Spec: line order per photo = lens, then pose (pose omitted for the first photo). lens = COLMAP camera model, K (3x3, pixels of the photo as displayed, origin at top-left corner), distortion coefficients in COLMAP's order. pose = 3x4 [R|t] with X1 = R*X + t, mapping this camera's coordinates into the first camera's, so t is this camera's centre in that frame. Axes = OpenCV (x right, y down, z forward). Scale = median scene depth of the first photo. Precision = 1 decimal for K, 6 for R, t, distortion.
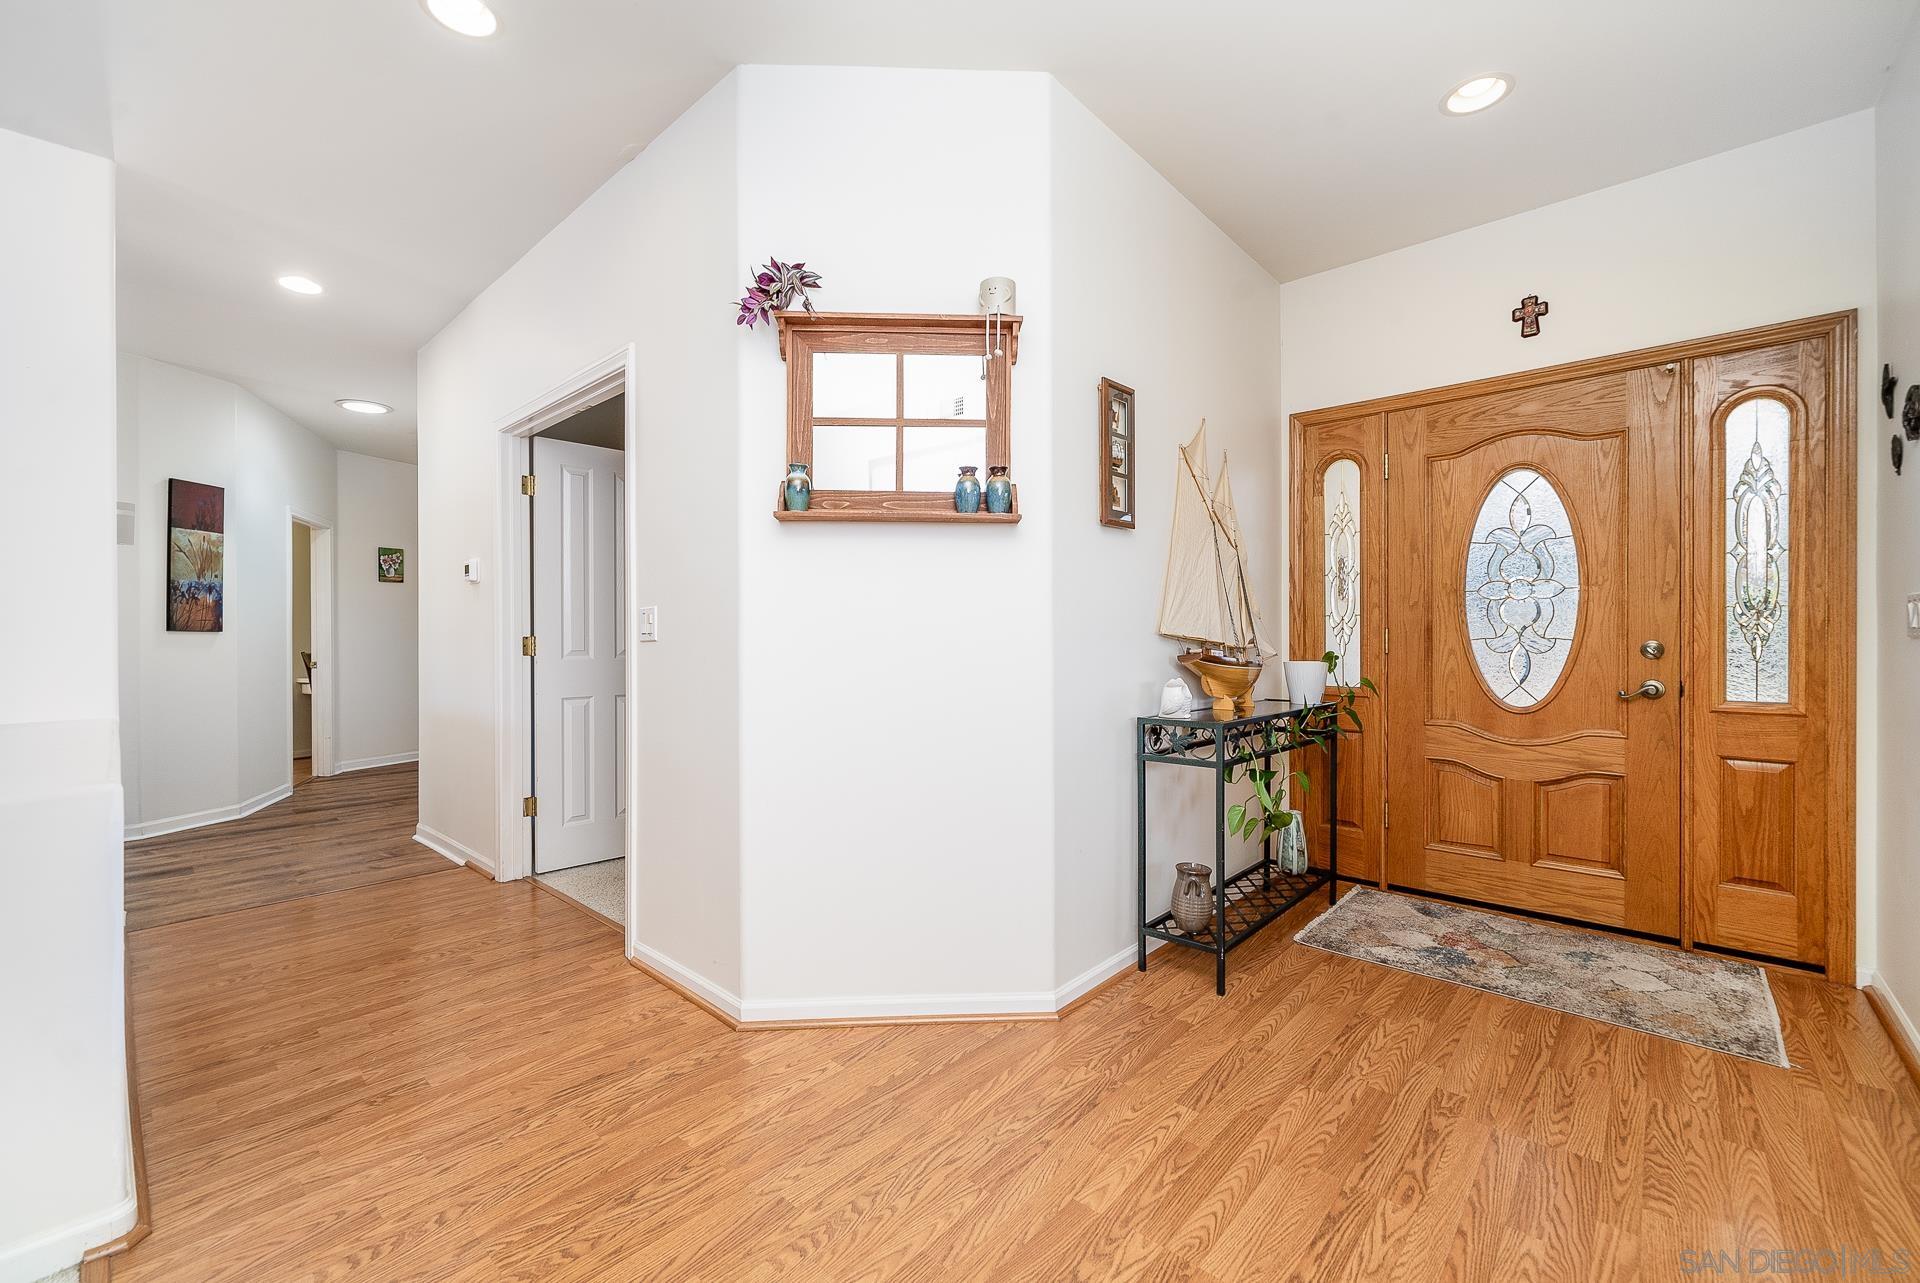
lens RADIAL K [[778.8, 0, 954.9], [0, 778.8, 640.5], [0, 0, 1]] dist [0.002312, 0.000064]
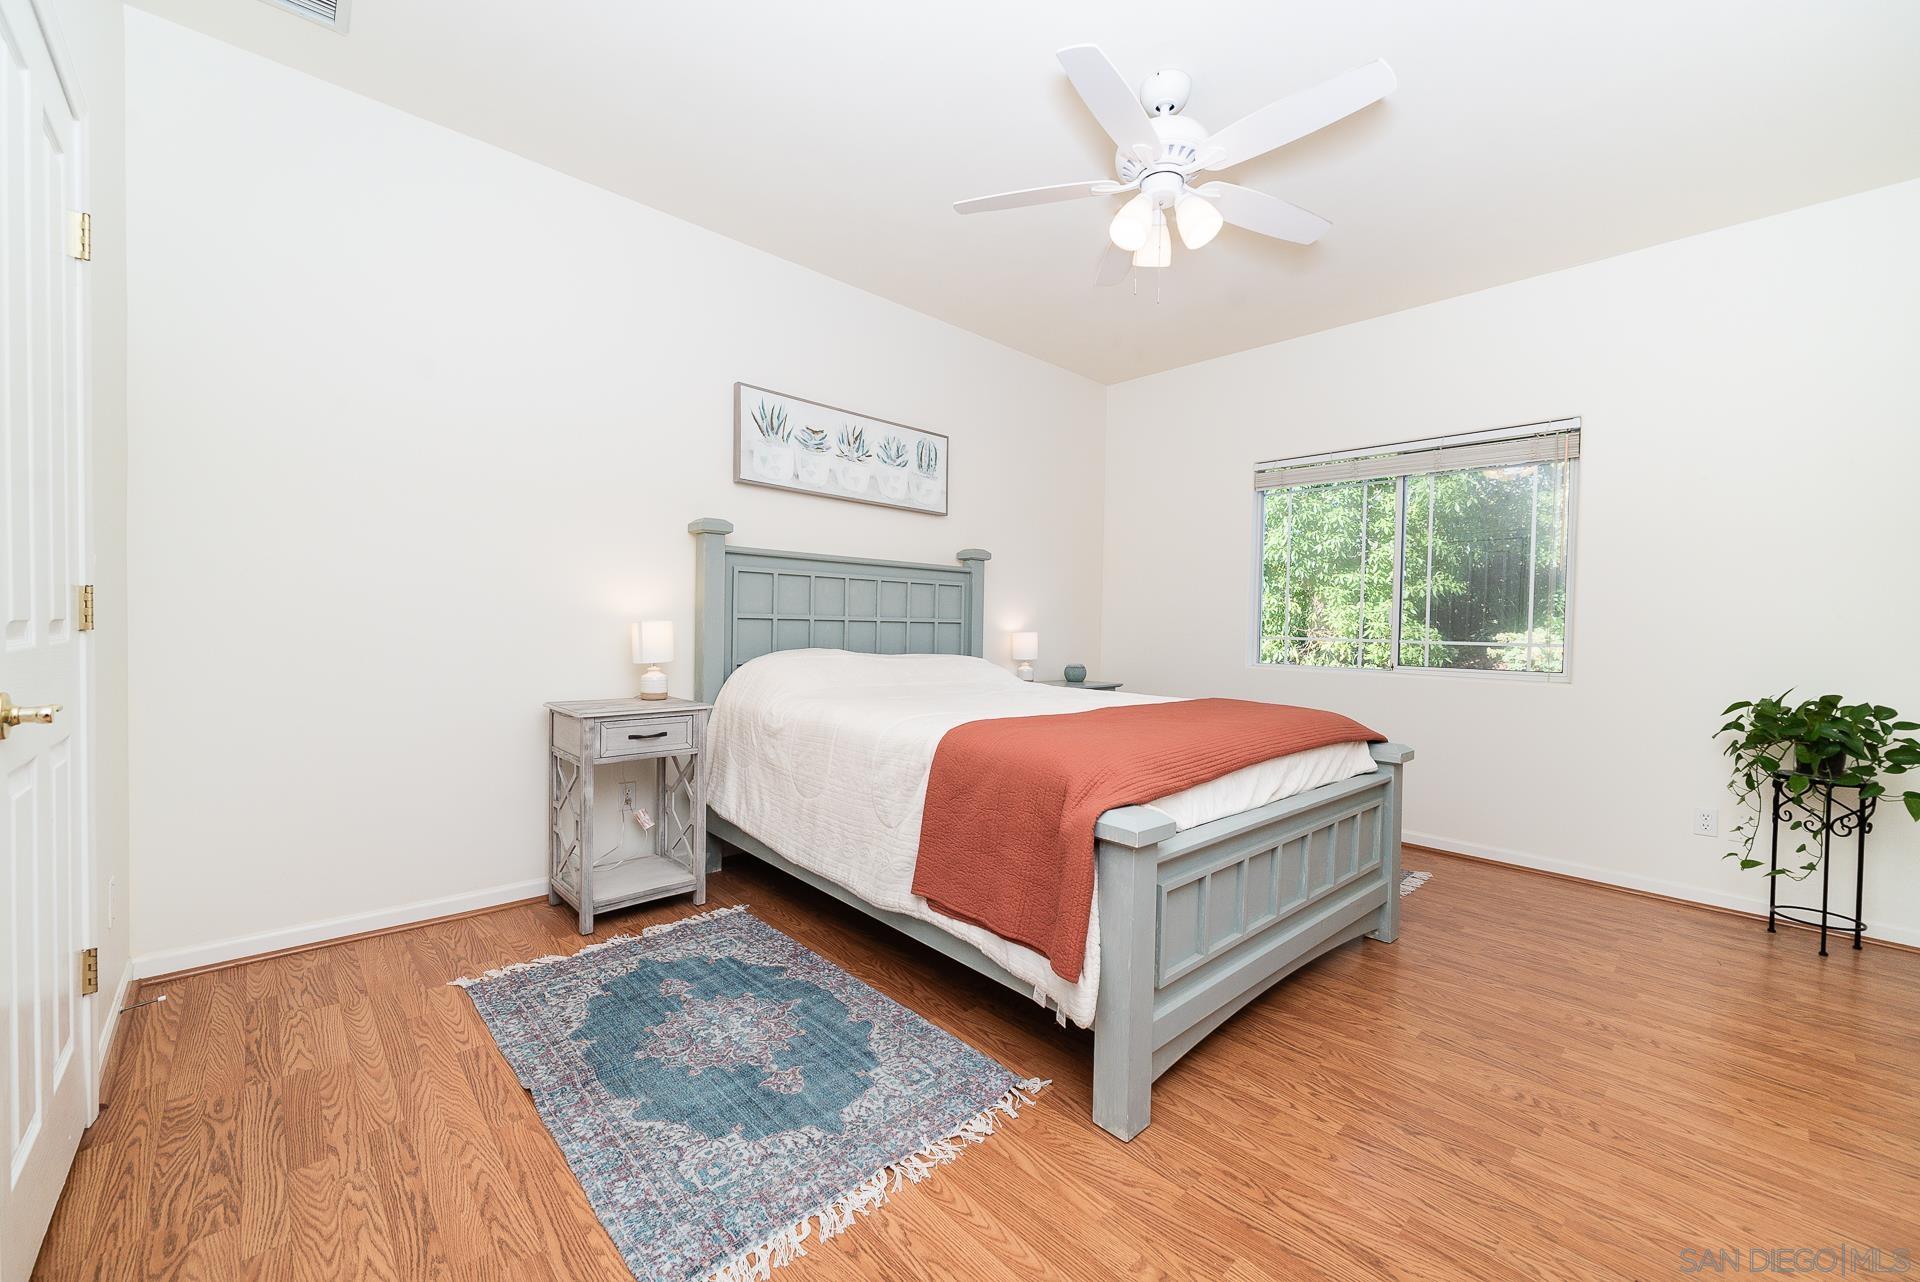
lens RADIAL K [[778.8, 0, 962.8], [0, 778.8, 634.6], [0, 0, 1]] dist [0.002312, 0.000064]
pose [[-0.093235, 0.017000, -0.995499, 1.376341], [-0.023269, 0.999544, 0.019249, 0.003954], [0.995372, 0.024959, -0.092797, 1.752155]]
